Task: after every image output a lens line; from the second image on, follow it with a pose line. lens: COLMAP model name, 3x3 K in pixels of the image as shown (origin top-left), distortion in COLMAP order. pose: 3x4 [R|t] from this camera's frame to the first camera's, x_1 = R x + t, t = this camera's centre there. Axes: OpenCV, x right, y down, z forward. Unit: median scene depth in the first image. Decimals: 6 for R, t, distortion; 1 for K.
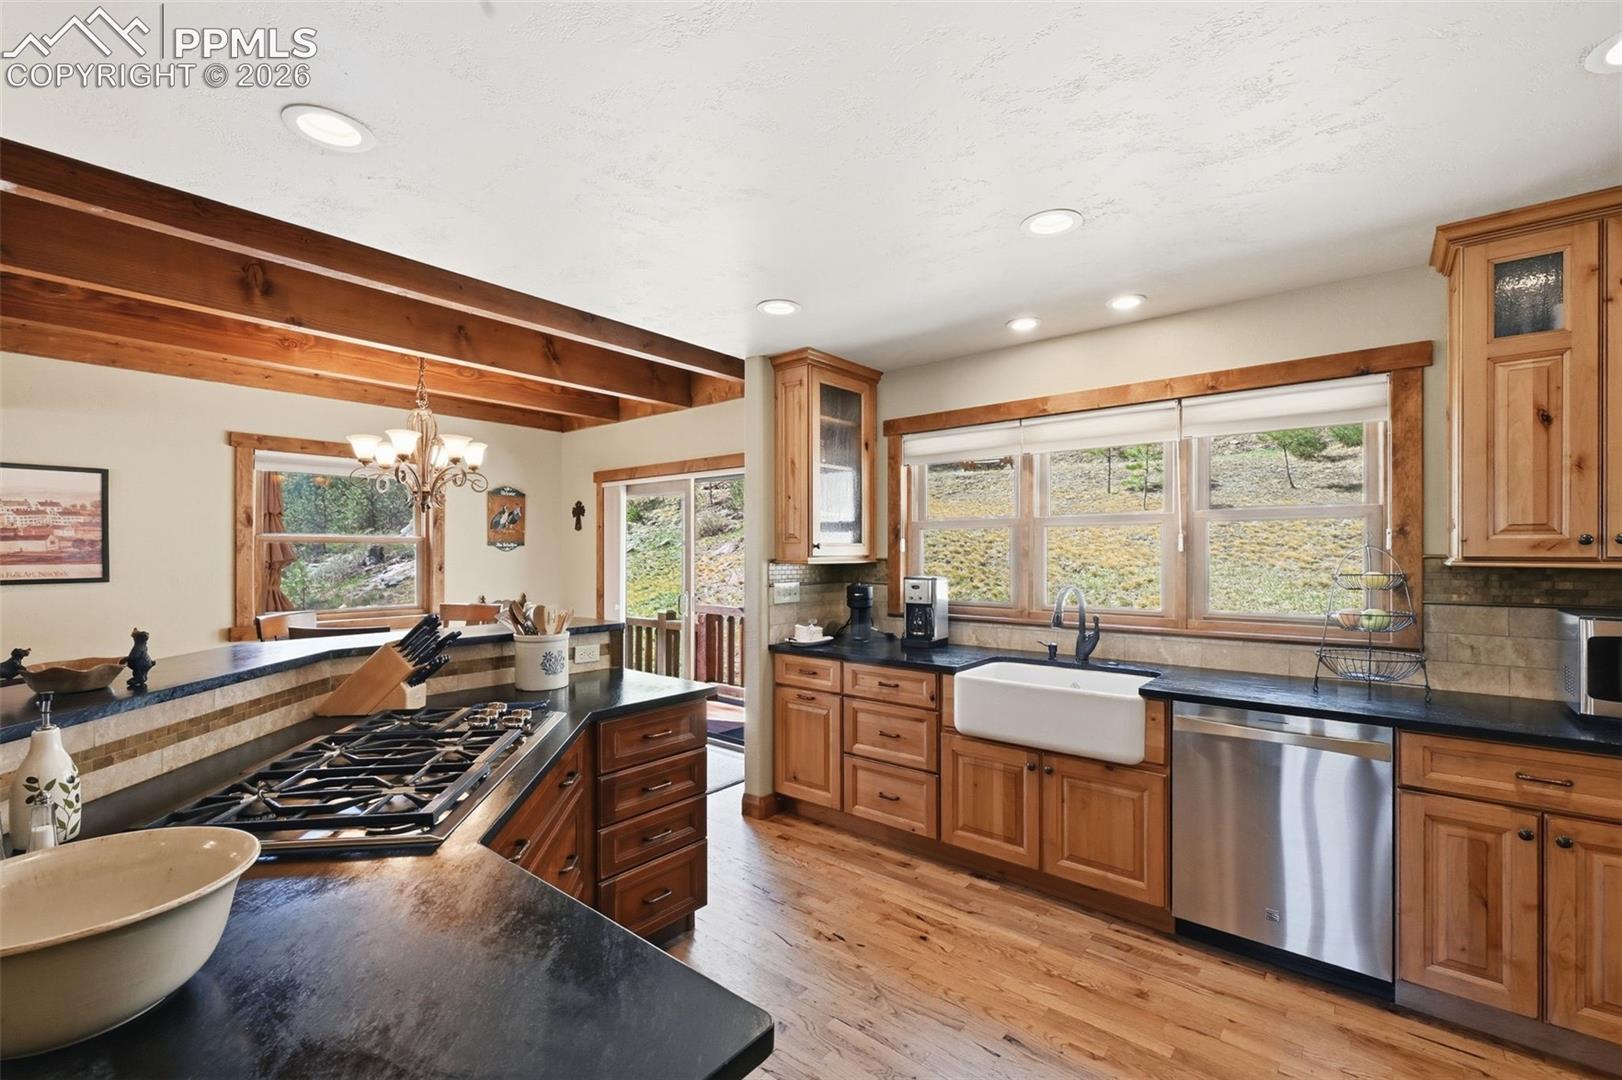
lens RADIAL K [[669.1, 0, 819.3], [0, 669.1, 551.9], [0, 0, 1]] dist [-0.000892, -0.001333]
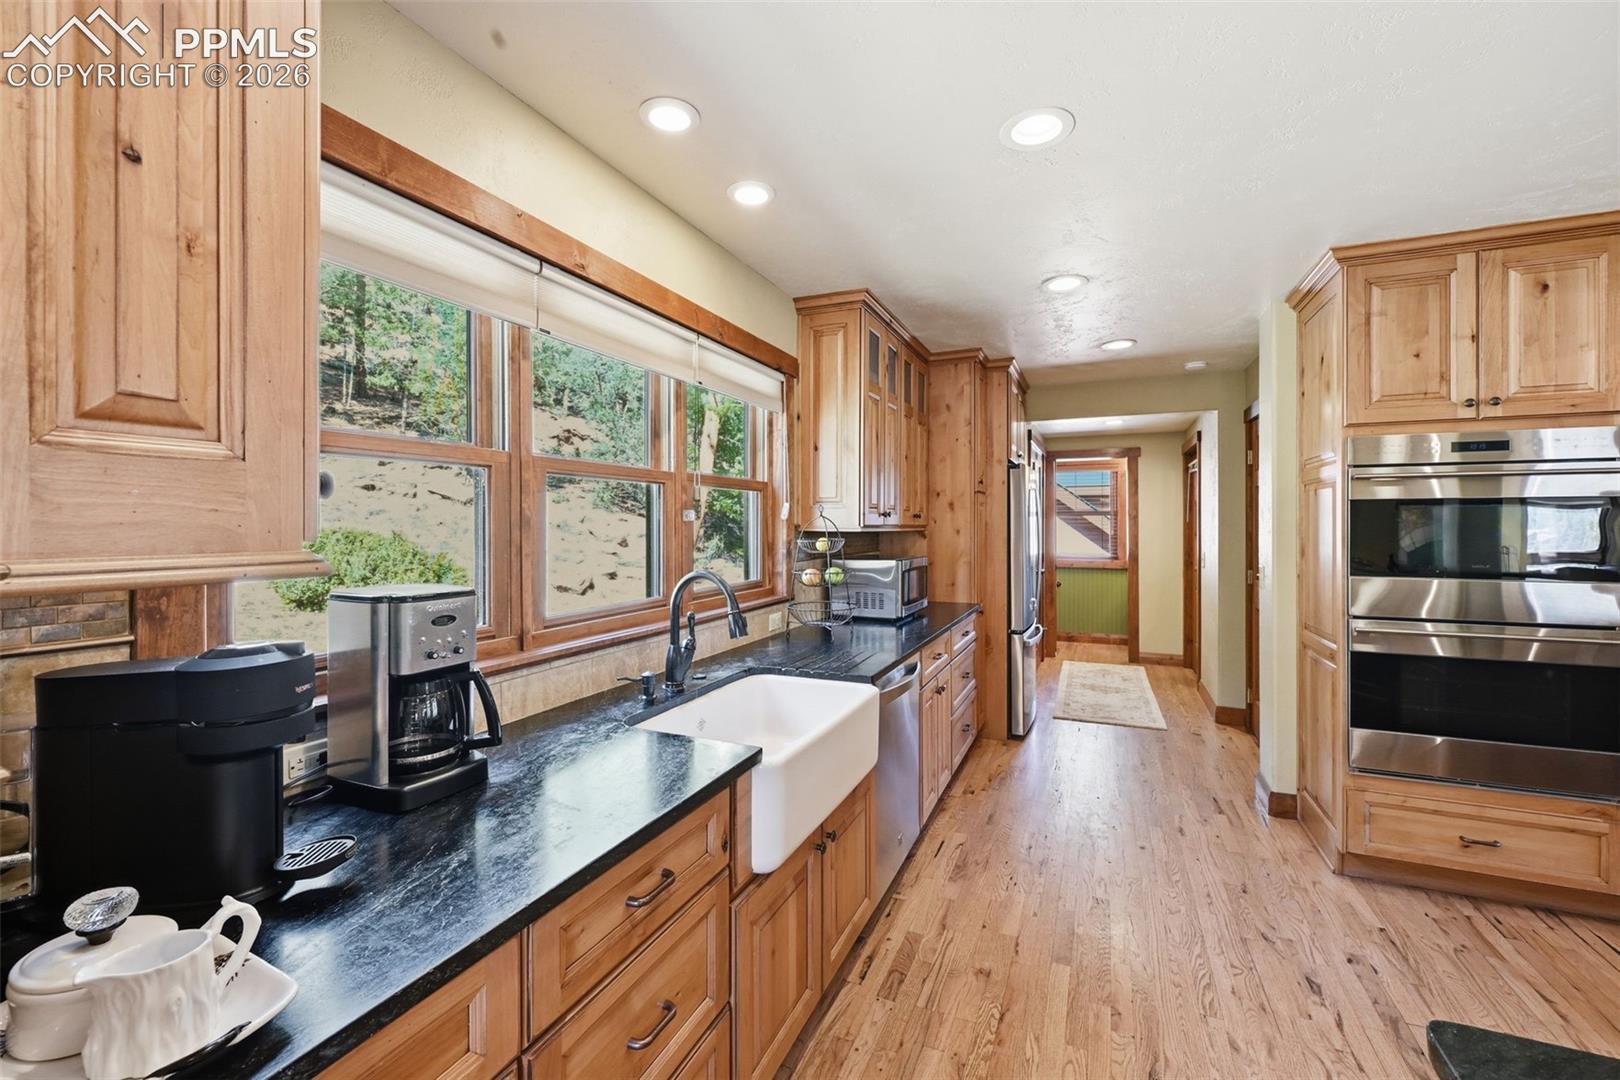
lens RADIAL K [[668.2, 0, 806.6], [0, 668.2, 526.5], [0, 0, 1]] dist [-0.000892, -0.001333]
pose [[-0.256377, -0.005381, 0.966562, -0.330291], [0.000834, 0.999983, 0.005789, 0.002608], [-0.966576, 0.002291, -0.256369, 1.263314]]
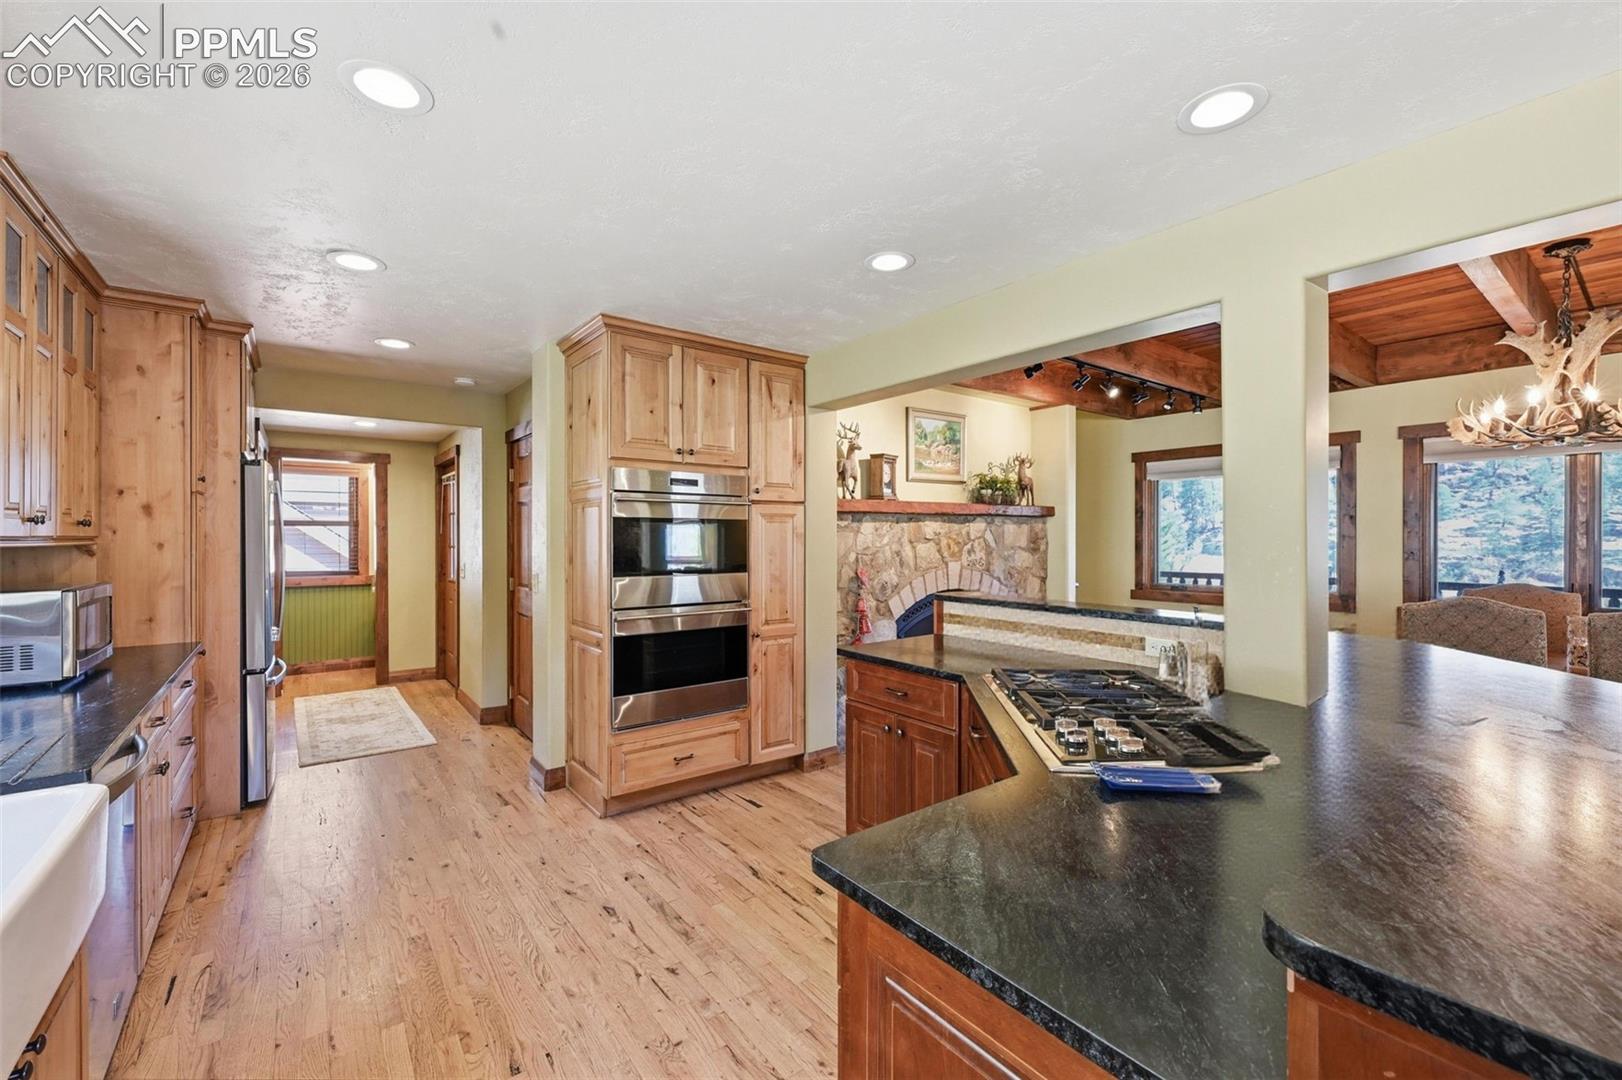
lens RADIAL K [[669.1, 0, 818.8], [0, 669.1, 538.0], [0, 0, 1]] dist [-0.000892, -0.001333]
pose [[-0.973226, -0.004537, 0.229806, -0.242958], [-0.003813, 0.999986, 0.003595, 0.002564], [-0.229819, 0.002623, -0.973230, 1.360744]]
